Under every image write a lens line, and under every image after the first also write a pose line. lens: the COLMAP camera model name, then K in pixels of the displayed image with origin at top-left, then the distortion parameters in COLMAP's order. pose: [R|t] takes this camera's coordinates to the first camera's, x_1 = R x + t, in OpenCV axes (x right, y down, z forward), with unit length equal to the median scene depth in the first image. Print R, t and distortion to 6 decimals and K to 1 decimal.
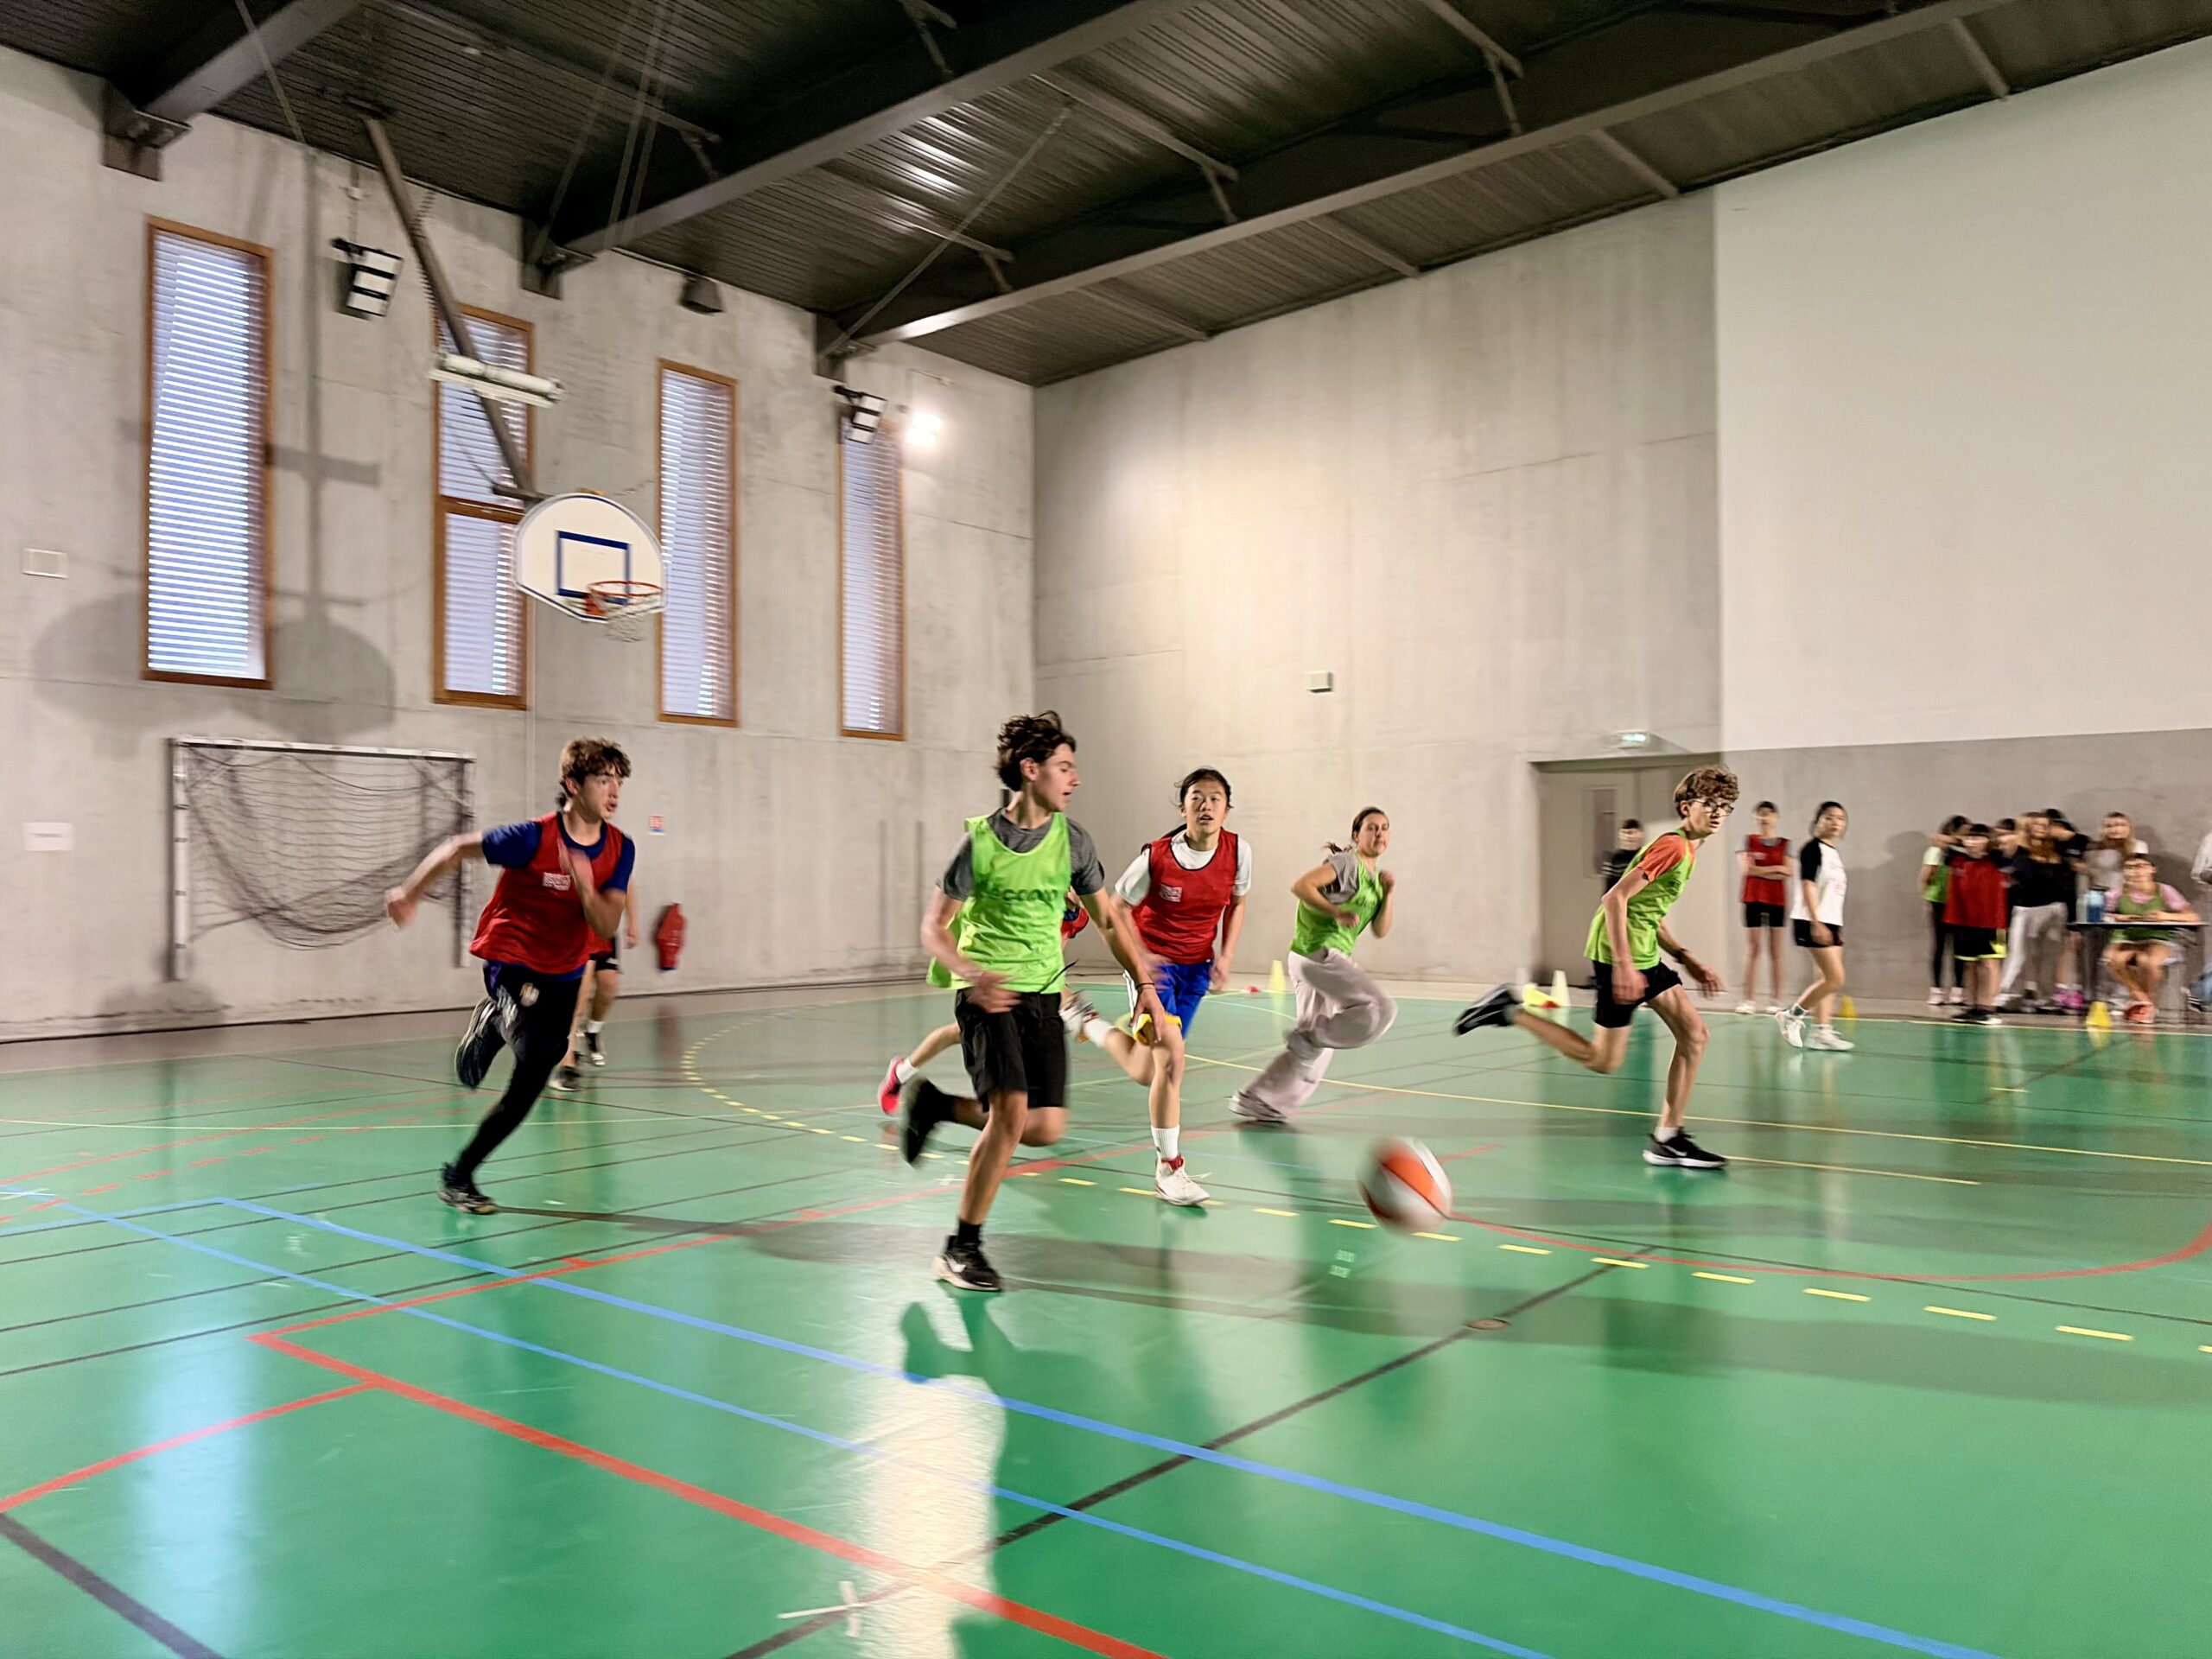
lens RADIAL K [[1729.4, 0, 1098.7], [0, 1729.4, 844.5], [0, 0, 1]] dist [0.027527, -0.007928]
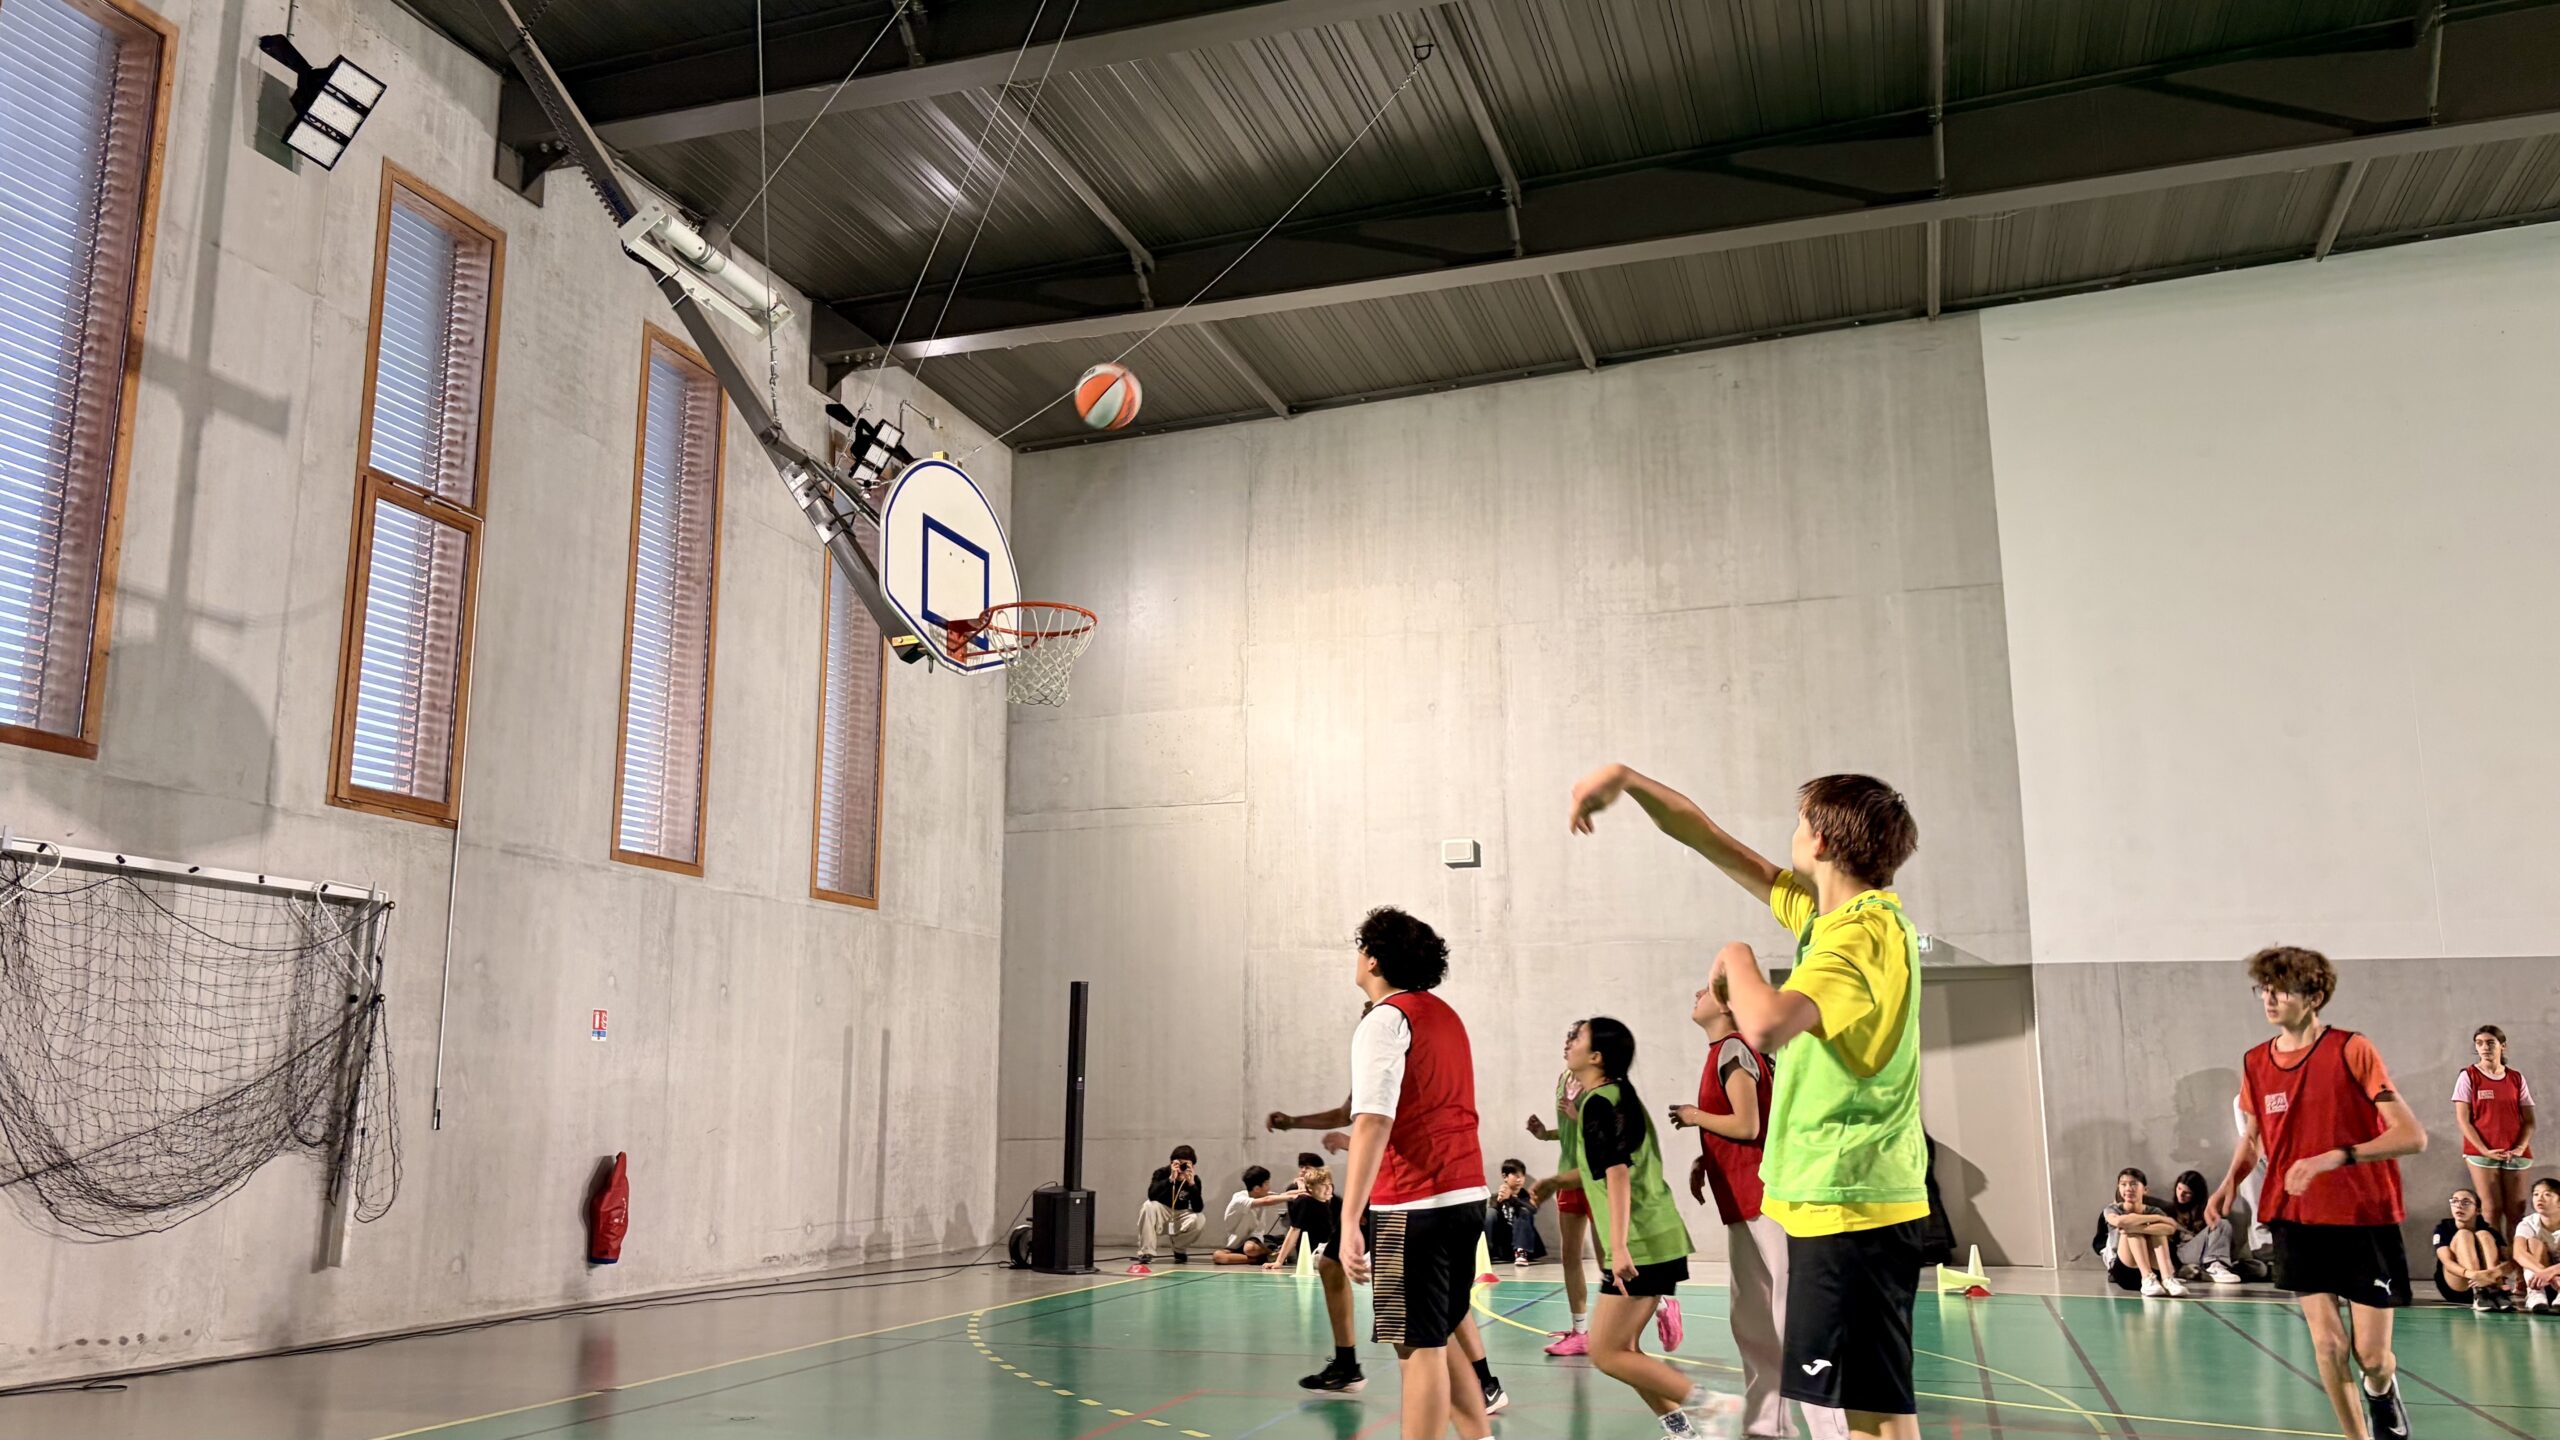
lens RADIAL K [[1989.7, 0, 1280.0], [0, 1989.7, 720.0], [0, 0, 1]] dist [0.097749, -0.135008]
pose [[0.928874, 0.077843, 0.362123, -0.300695], [-0.012720, 0.983794, -0.178852, 0.007499], [-0.370177, 0.161525, 0.914811, 0.227303]]
